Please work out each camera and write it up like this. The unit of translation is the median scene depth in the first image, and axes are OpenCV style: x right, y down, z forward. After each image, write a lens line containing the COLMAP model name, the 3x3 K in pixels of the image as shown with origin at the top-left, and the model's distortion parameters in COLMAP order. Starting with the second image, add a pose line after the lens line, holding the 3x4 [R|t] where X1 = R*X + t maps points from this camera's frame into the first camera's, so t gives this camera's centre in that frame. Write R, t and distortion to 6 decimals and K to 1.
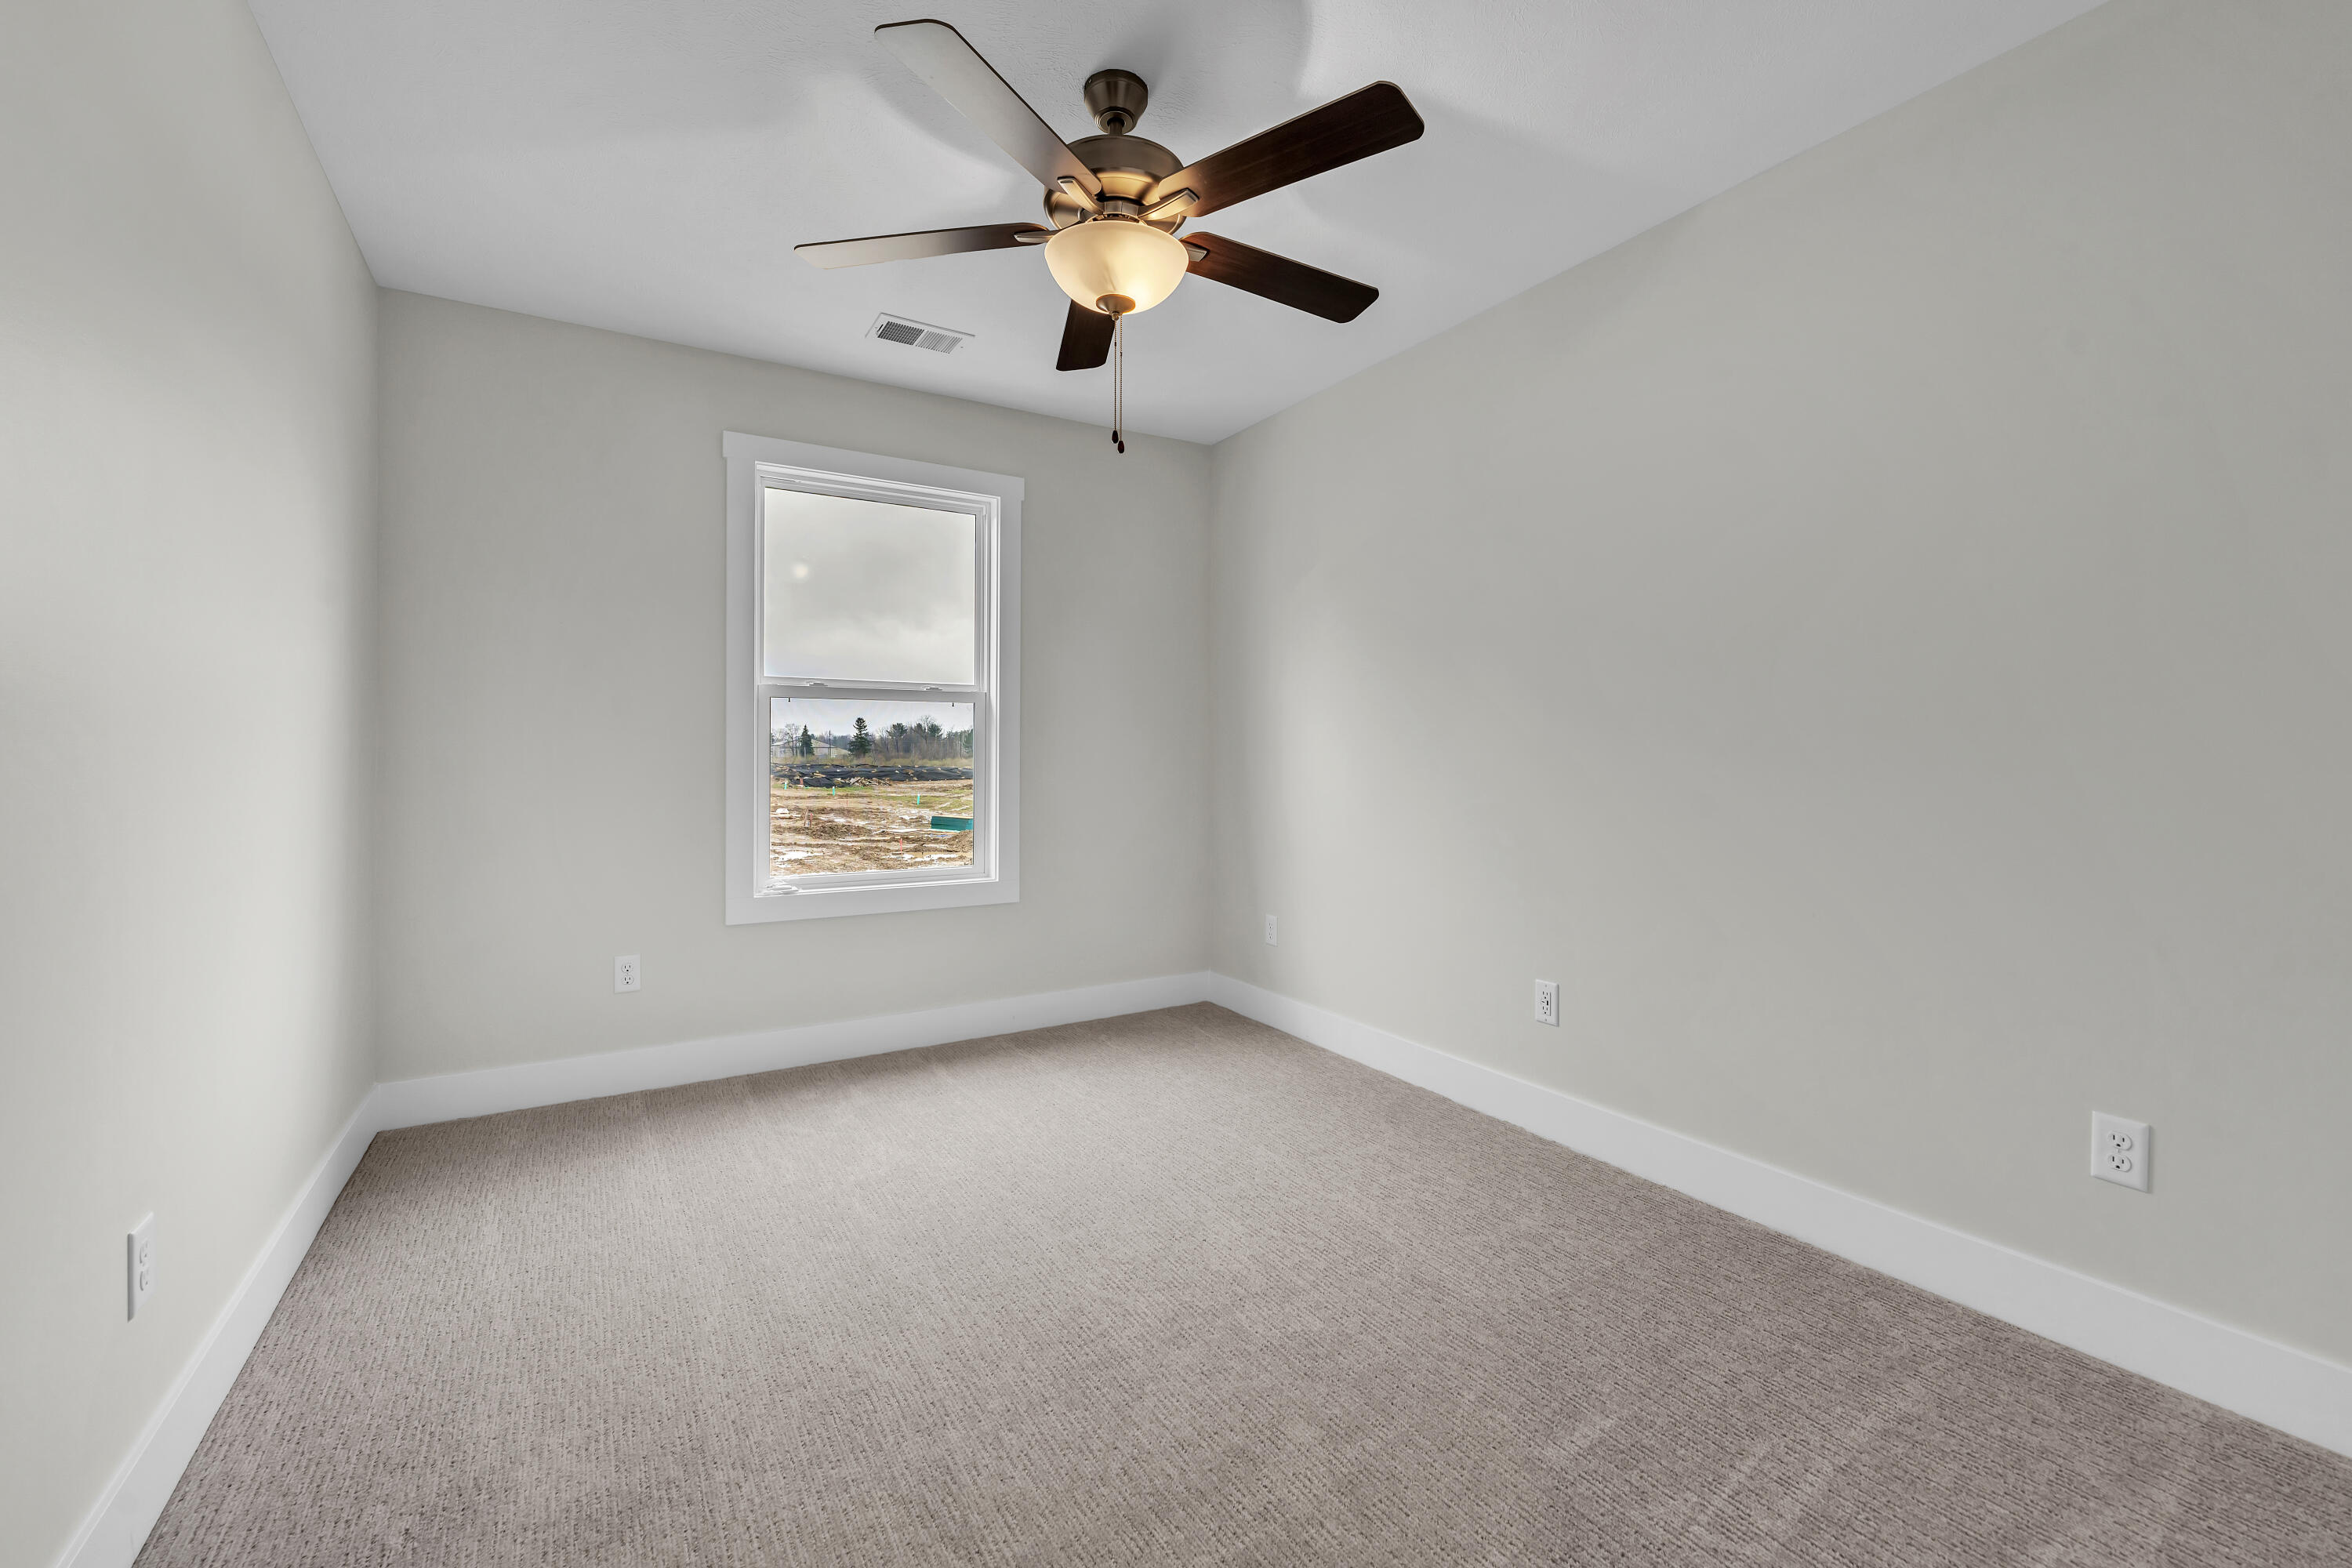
lens RADIAL K [[958.0, 0, 1173.0], [0, 958.0, 779.2], [0, 0, 1]] dist [0.003605, -0.000798]
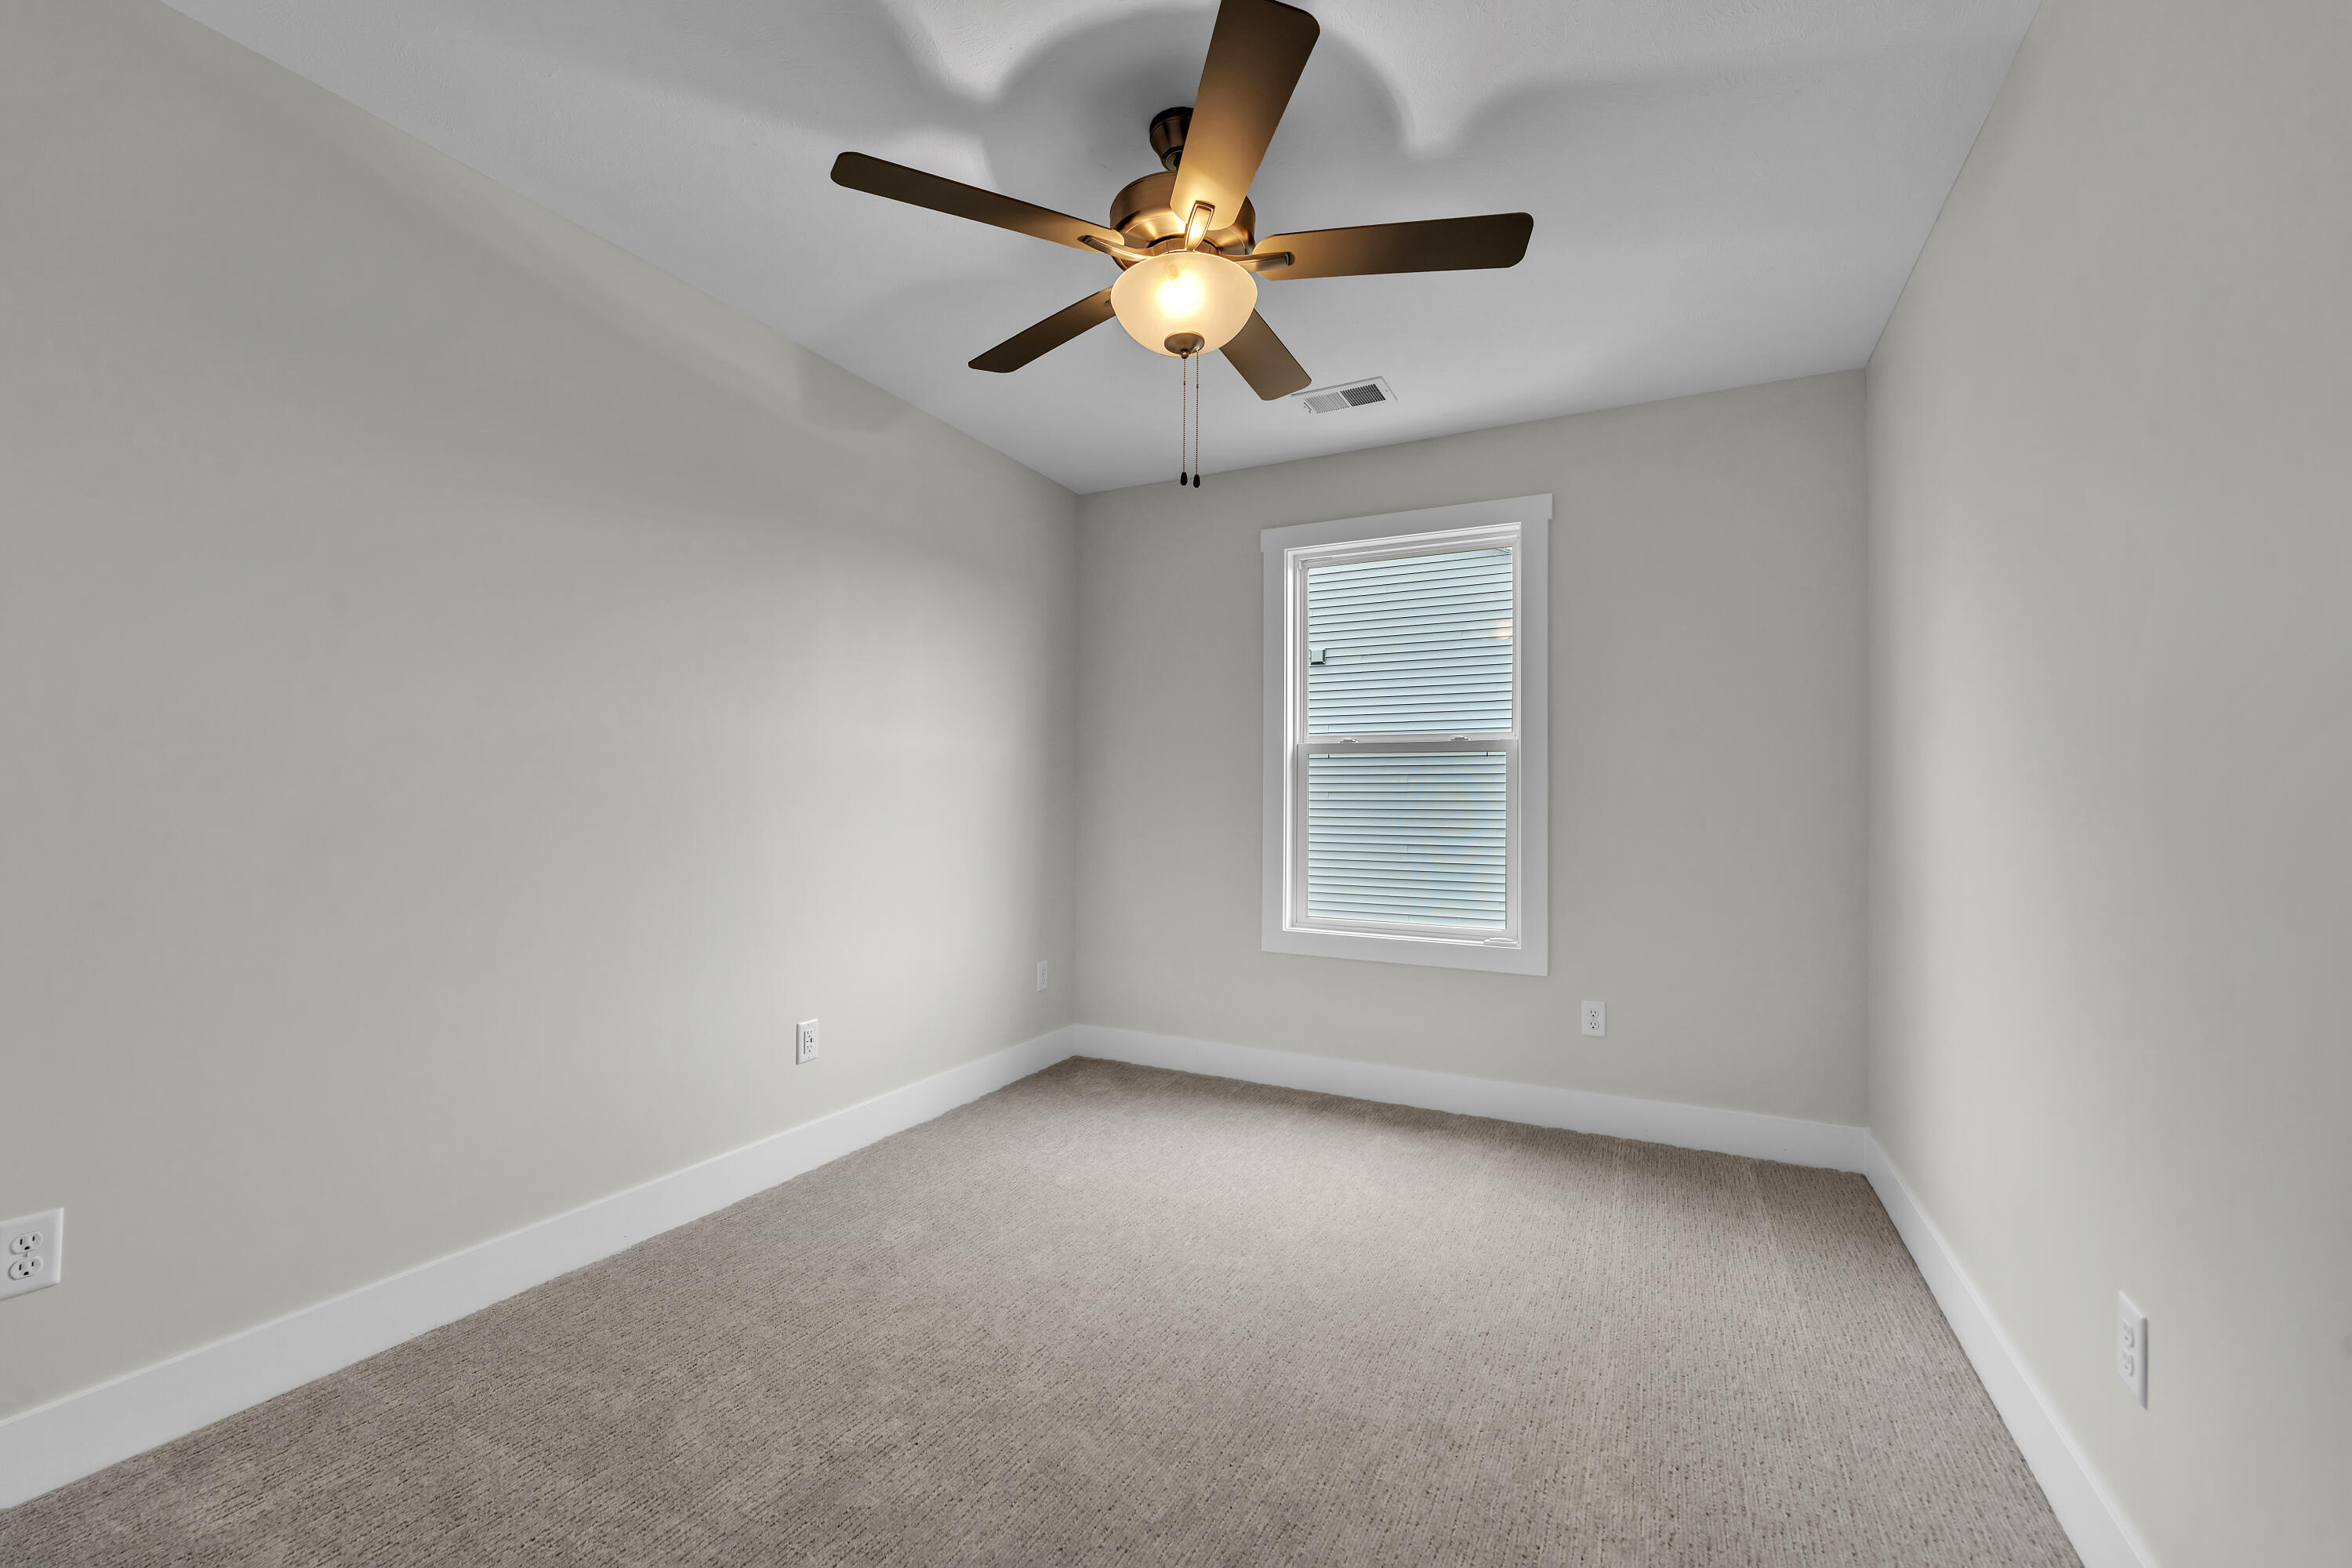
lens RADIAL K [[958.0, 0, 1173.0], [0, 958.0, 779.2], [0, 0, 1]] dist [0.003605, -0.000798]
pose [[0.535467, -0.015960, -0.844405, 0.448677], [-0.033446, 0.998636, -0.040084, -0.004765], [0.843893, 0.049706, 0.534203, 0.279978]]
